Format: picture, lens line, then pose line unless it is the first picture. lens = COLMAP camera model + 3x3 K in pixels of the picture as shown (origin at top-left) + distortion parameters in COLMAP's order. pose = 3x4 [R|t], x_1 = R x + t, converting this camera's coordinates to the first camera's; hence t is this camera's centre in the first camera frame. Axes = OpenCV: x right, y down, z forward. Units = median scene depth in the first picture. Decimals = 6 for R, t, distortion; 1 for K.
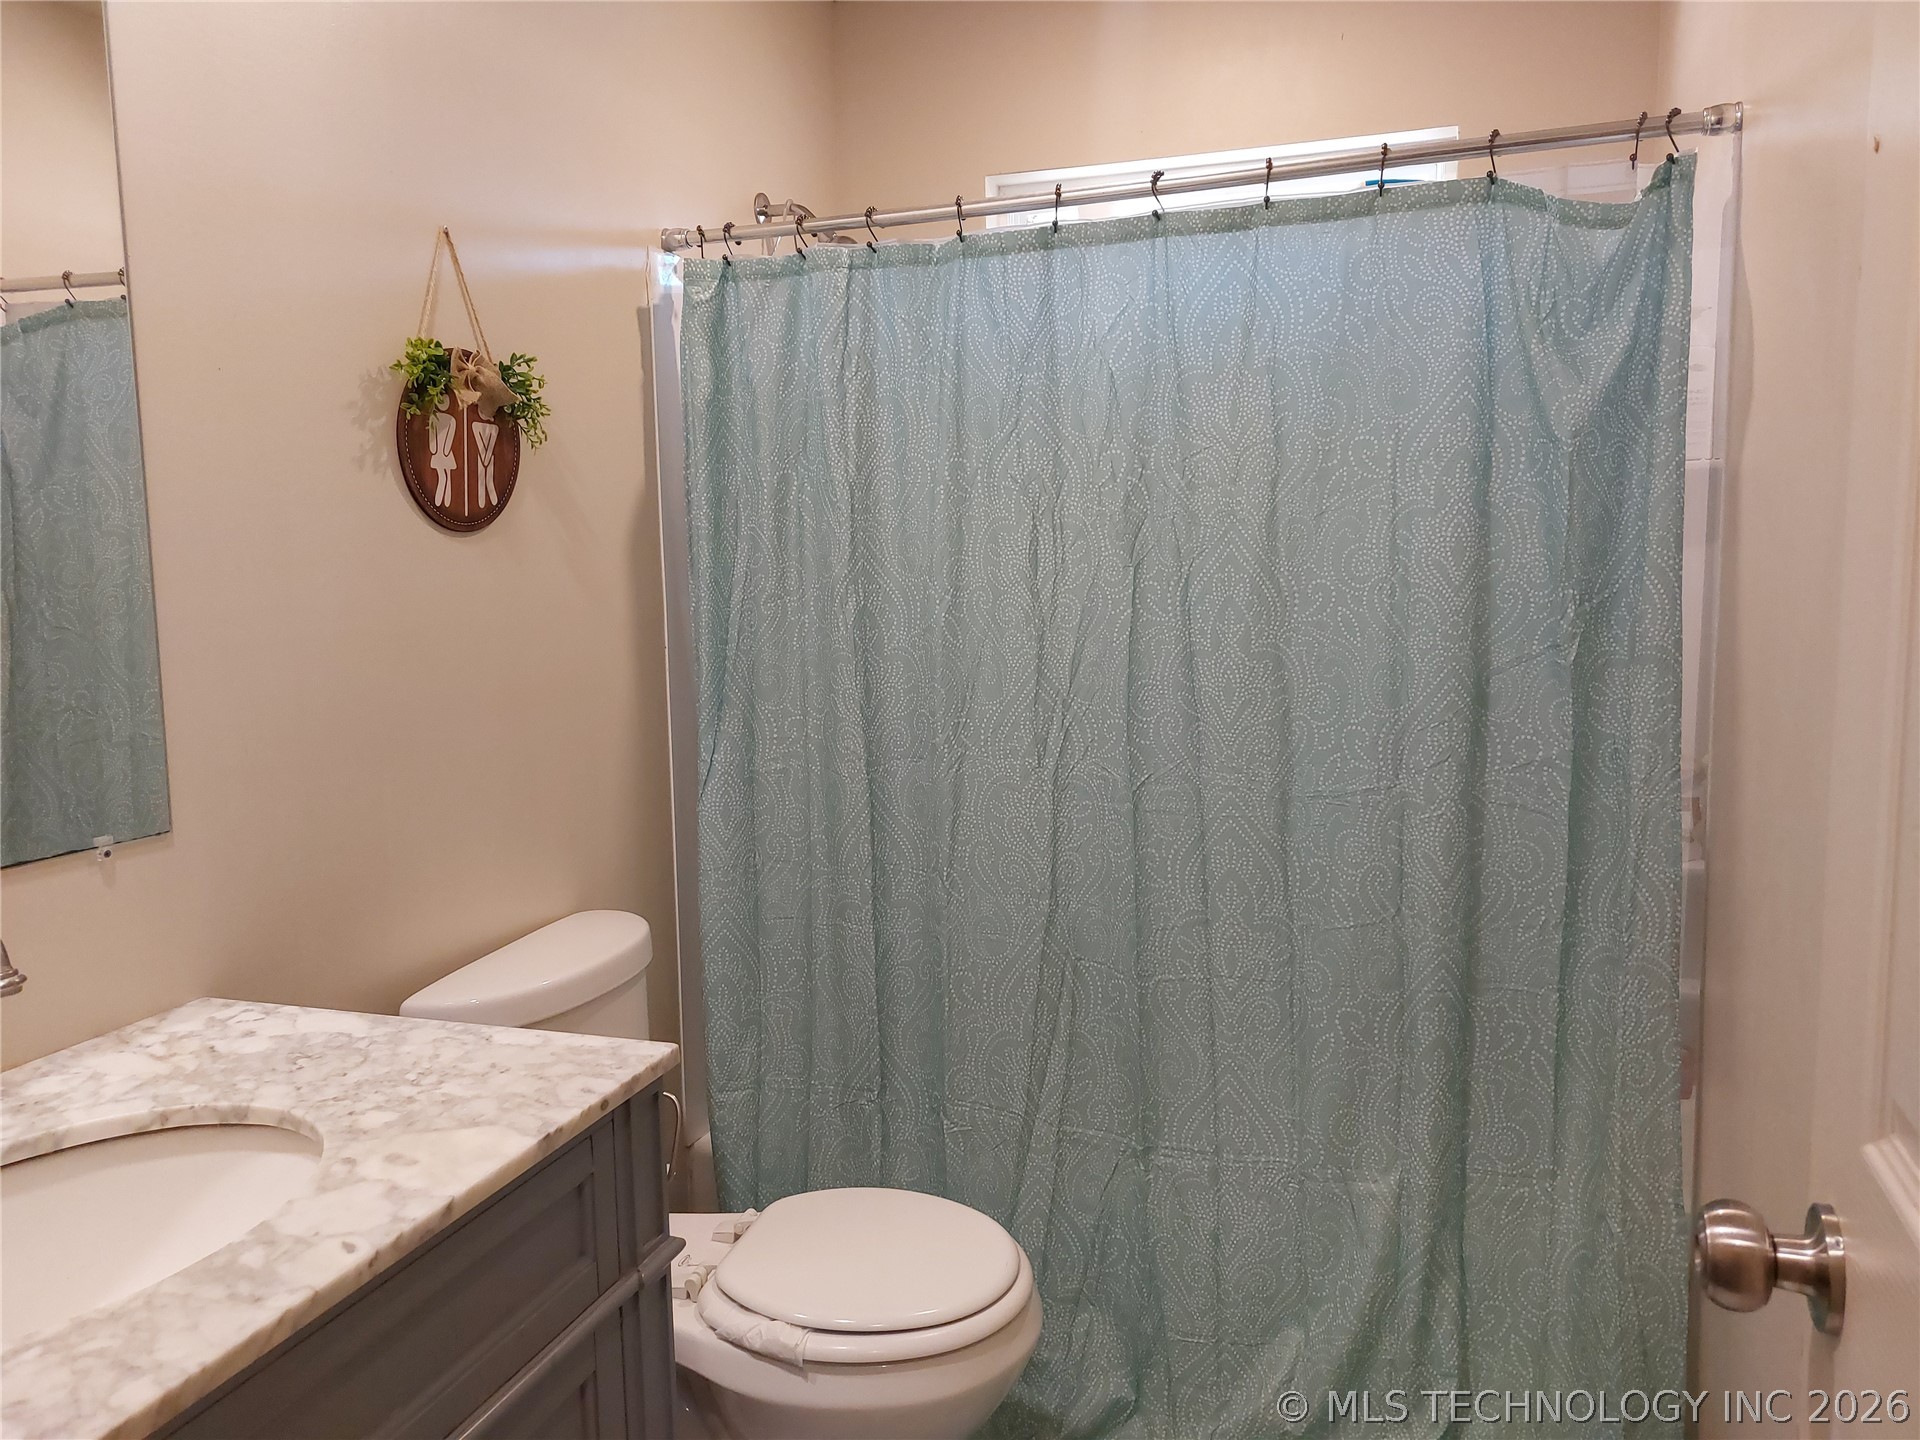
lens RADIAL K [[1364.4, 0, 964.1], [0, 1364.4, 717.5], [0, 0, 1]] dist [0.082176, -0.080228]
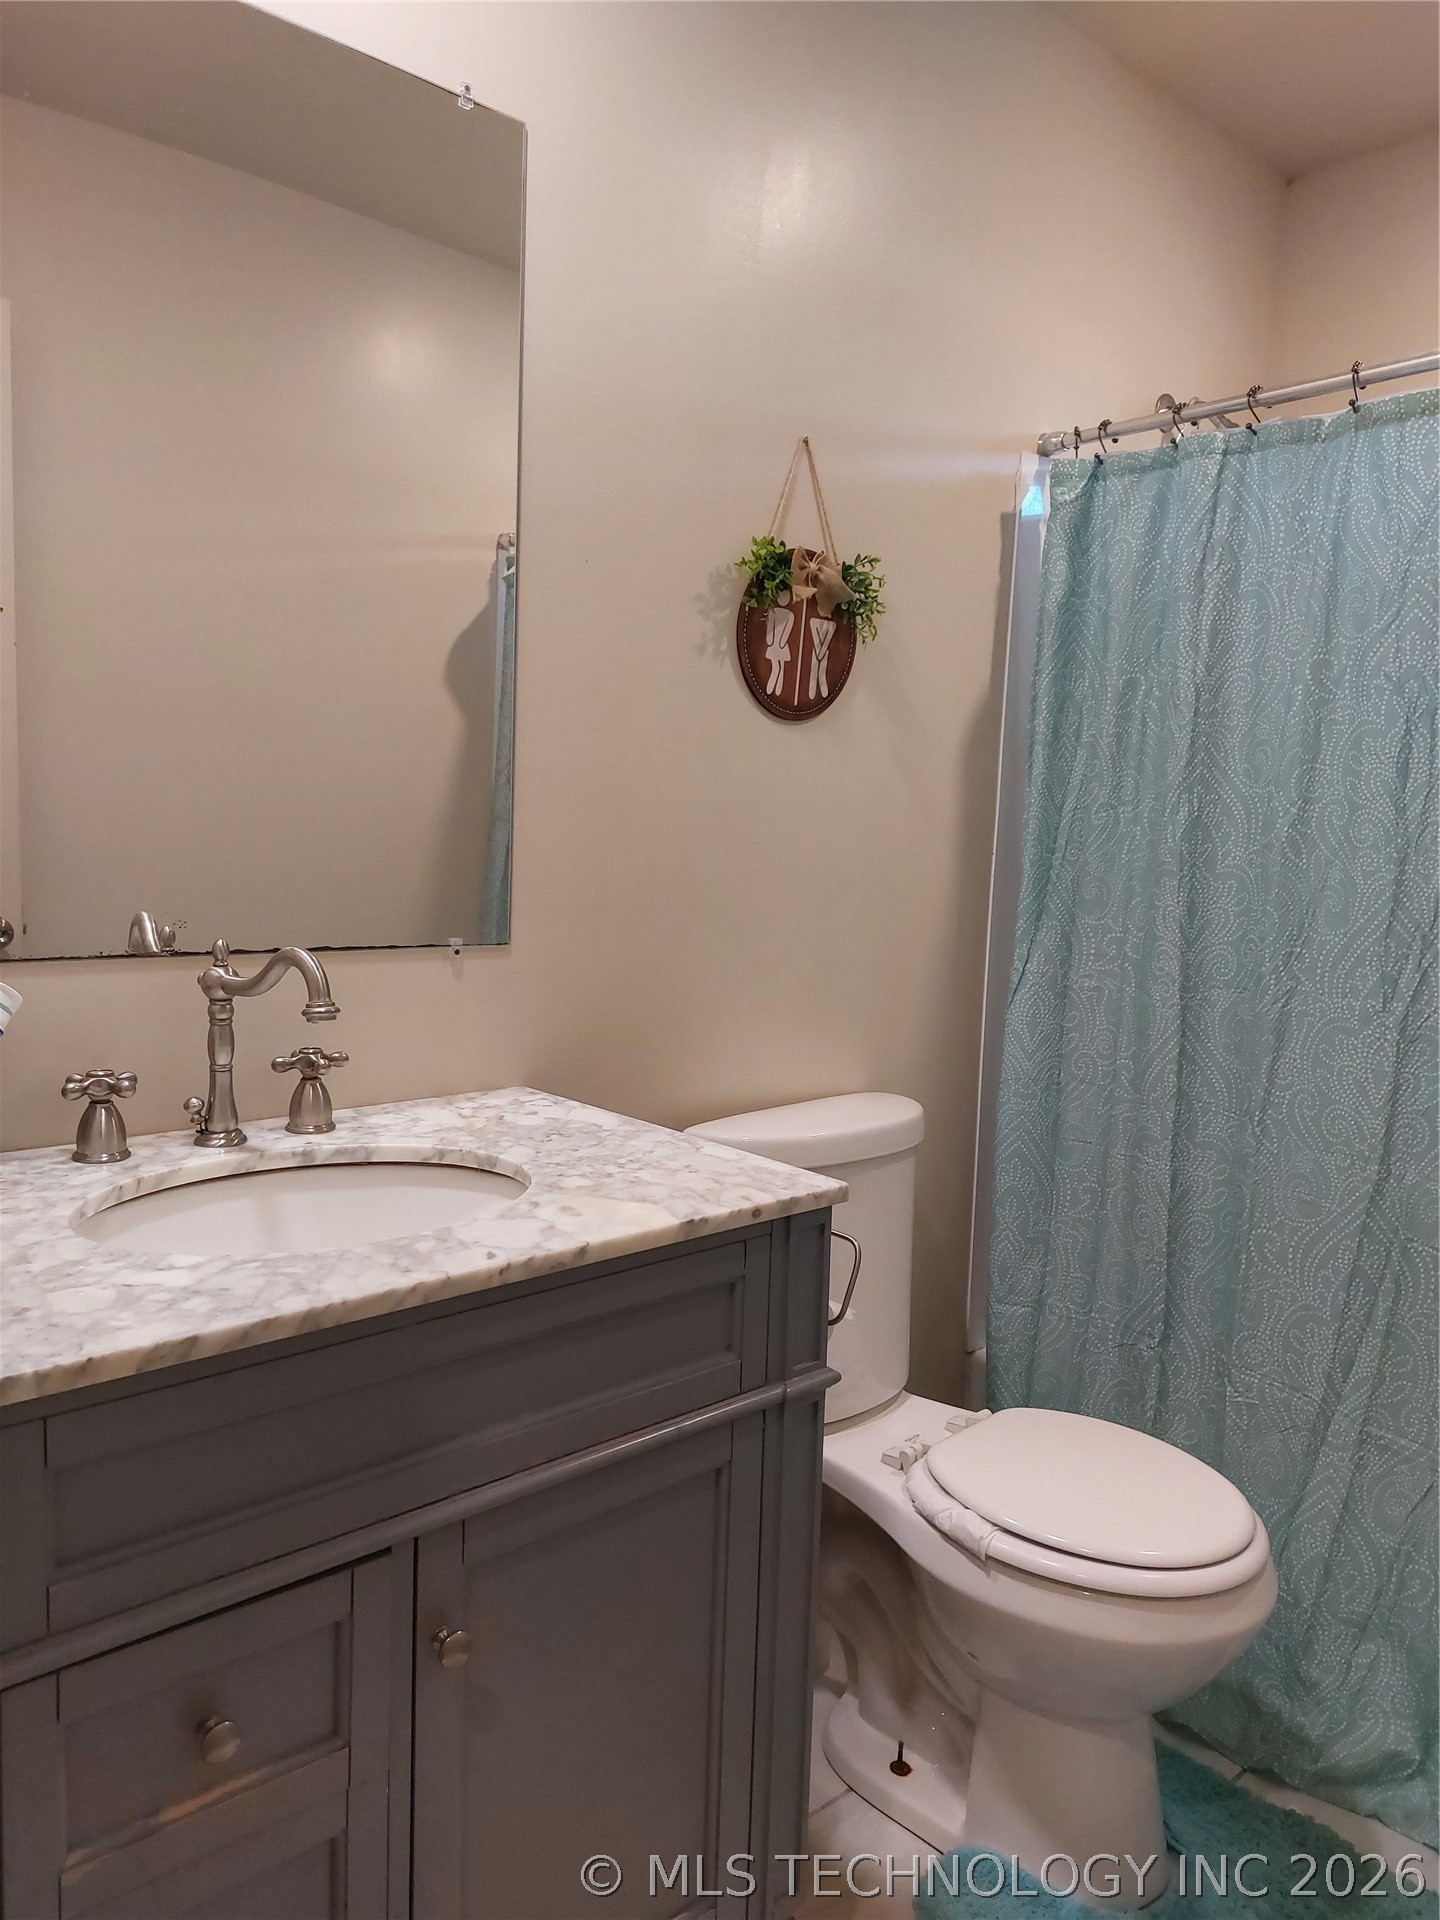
lens RADIAL K [[1364.4, 0, 707.0], [0, 1364.4, 964.7], [0, 0, 1]] dist [0.082176, -0.080228]
pose [[0.873279, 0.106355, -0.475471, 0.096100], [-0.109481, 0.993763, 0.021209, 0.035913], [0.474761, 0.033533, 0.879476, 0.021212]]
